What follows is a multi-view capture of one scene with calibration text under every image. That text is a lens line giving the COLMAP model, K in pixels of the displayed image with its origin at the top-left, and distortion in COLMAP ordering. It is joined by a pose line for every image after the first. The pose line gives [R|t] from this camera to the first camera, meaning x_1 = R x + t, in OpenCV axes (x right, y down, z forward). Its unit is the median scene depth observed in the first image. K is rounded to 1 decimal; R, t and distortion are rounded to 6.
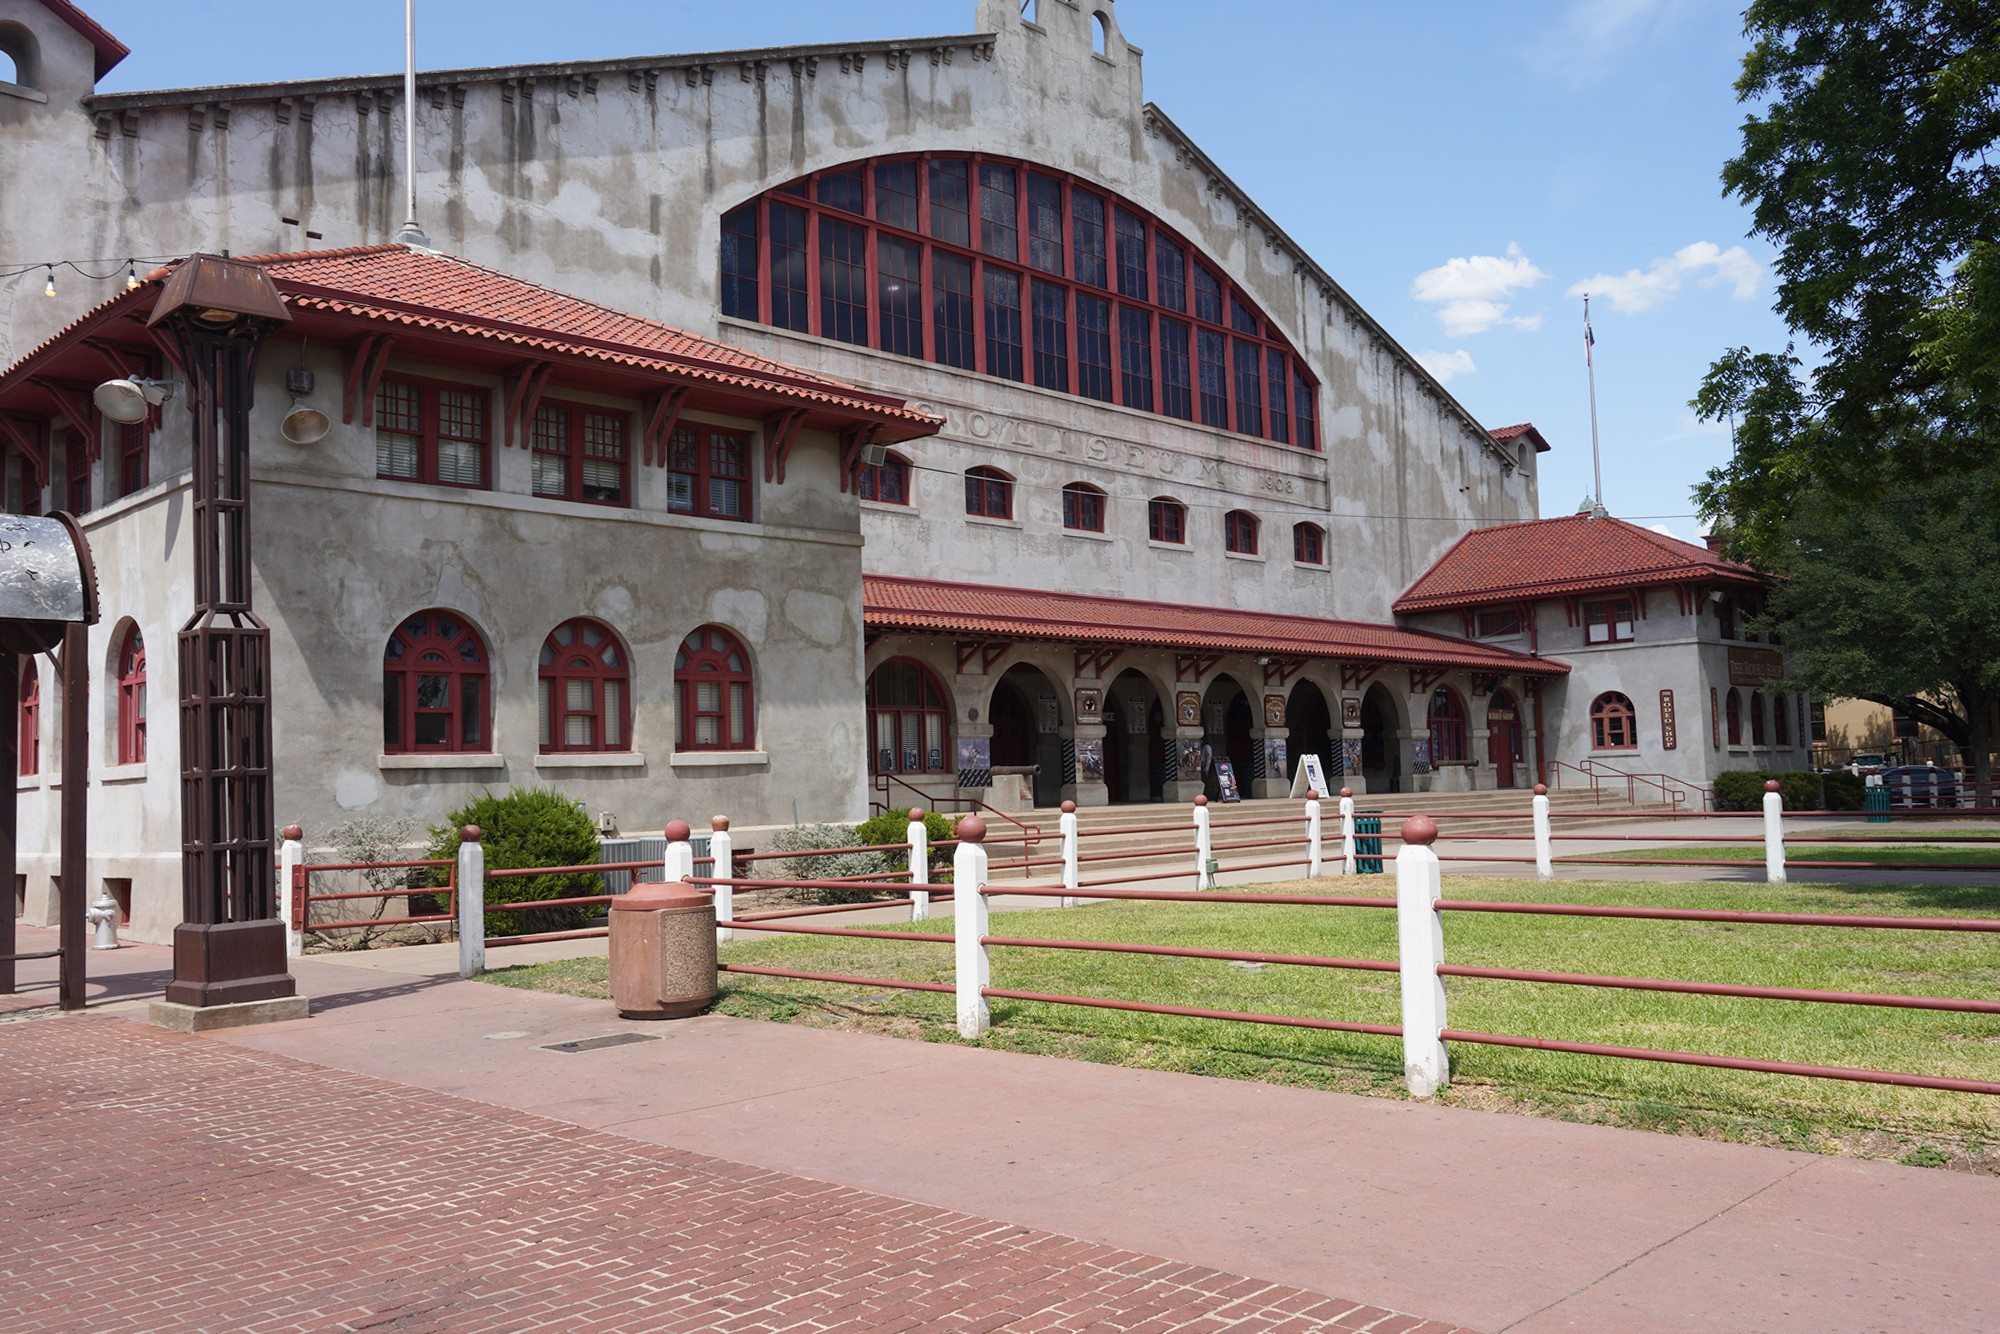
lens RADIAL K [[1587.5, 0, 1000.0], [0, 1587.5, 660.1], [0, 0, 1]] dist [-0.020189, 0.010009]
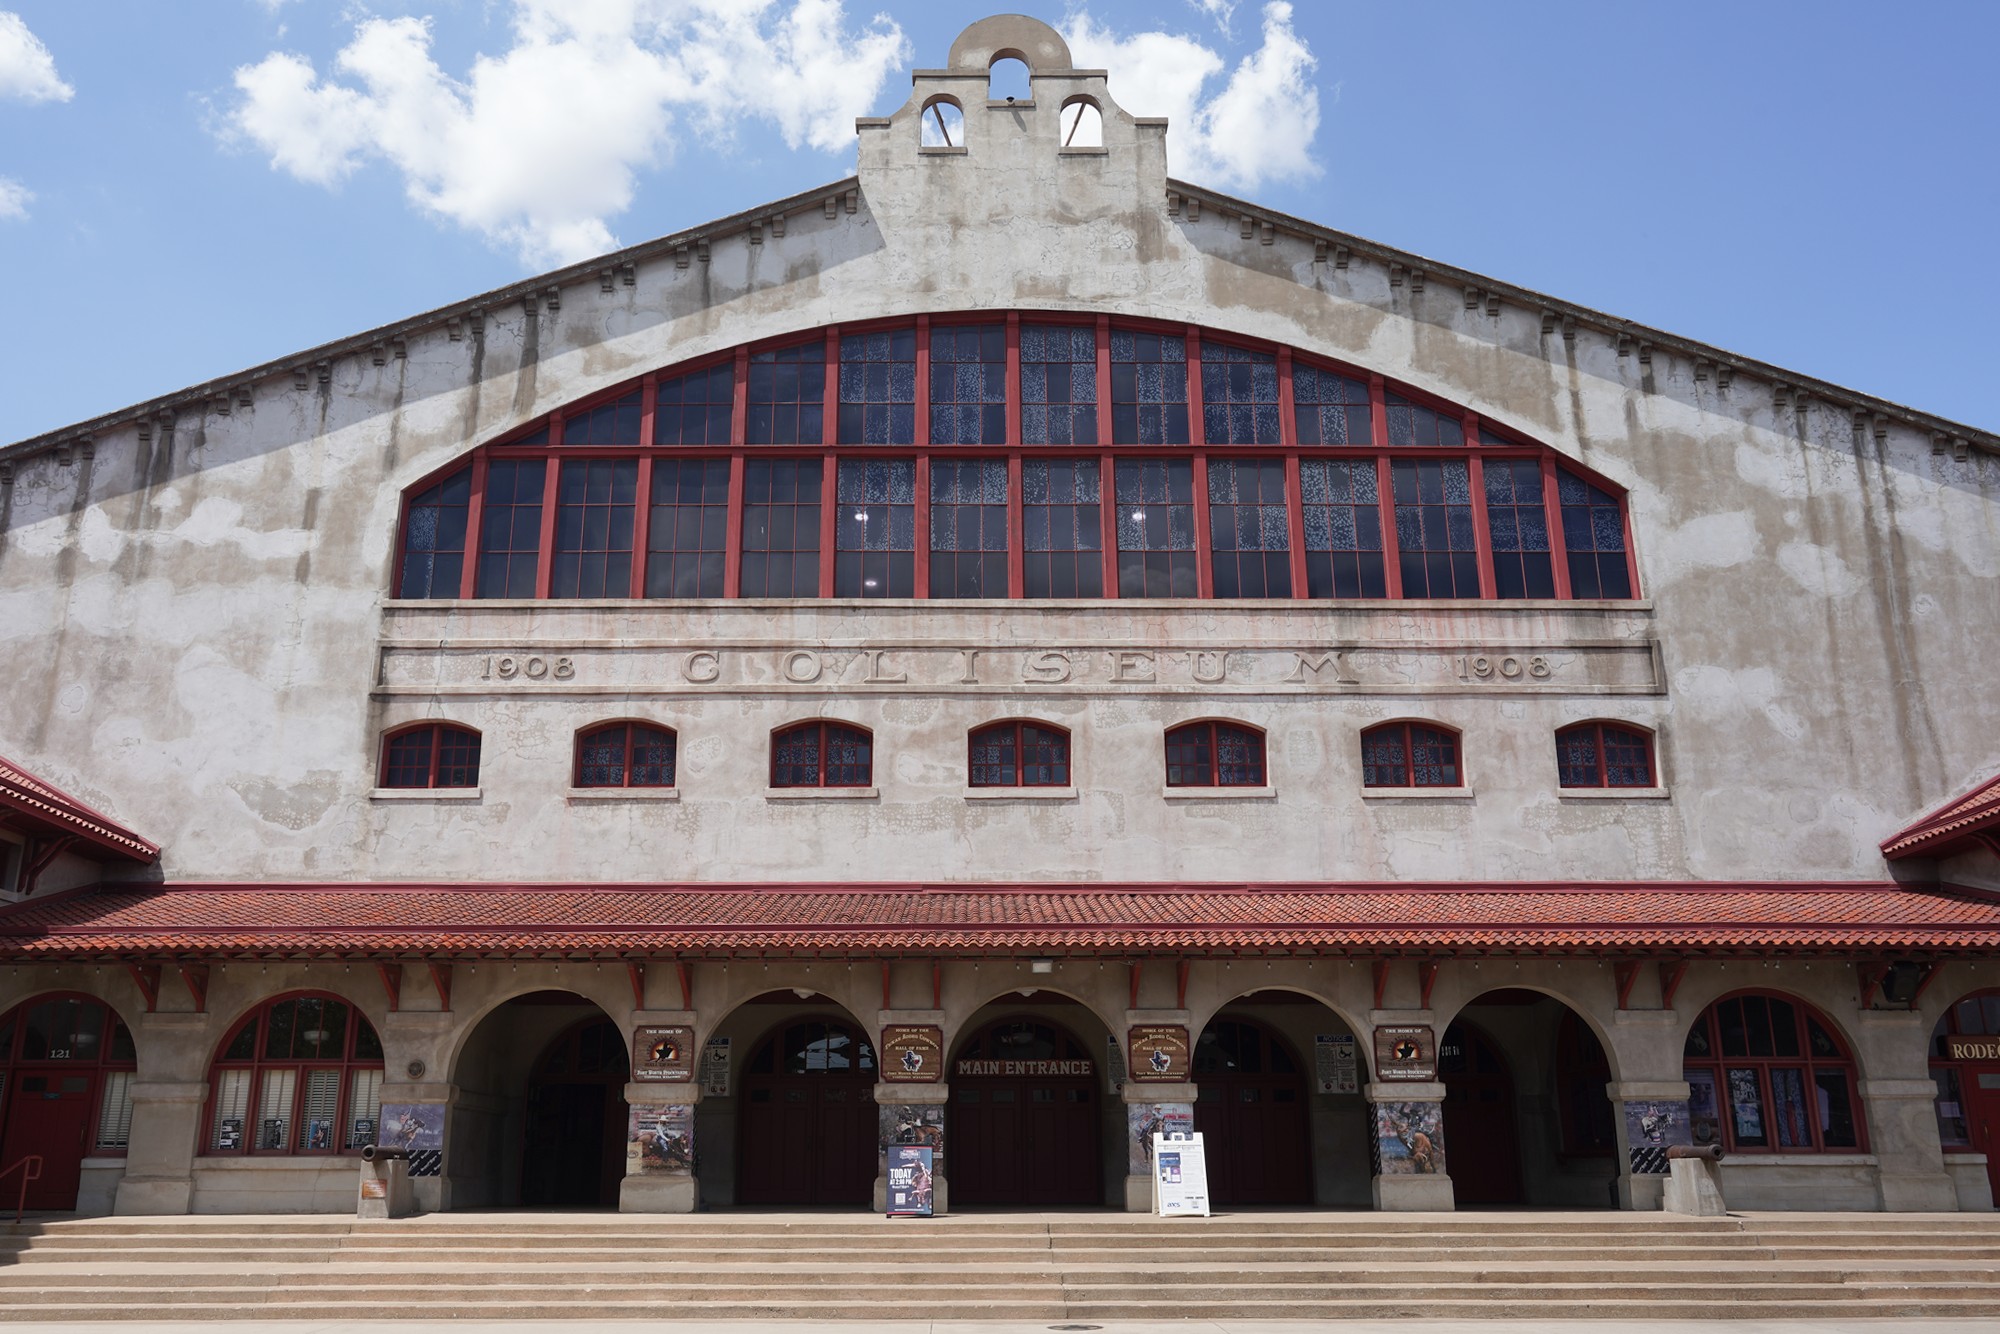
lens RADIAL K [[1587.5, 0, 998.6], [0, 1587.5, 685.4], [0, 0, 1]] dist [-0.020189, 0.010009]
pose [[0.711637, -0.183036, -0.678285, 0.515329], [0.038245, 0.974127, -0.222744, 0.026581], [0.701505, 0.132572, 0.700225, 0.512334]]
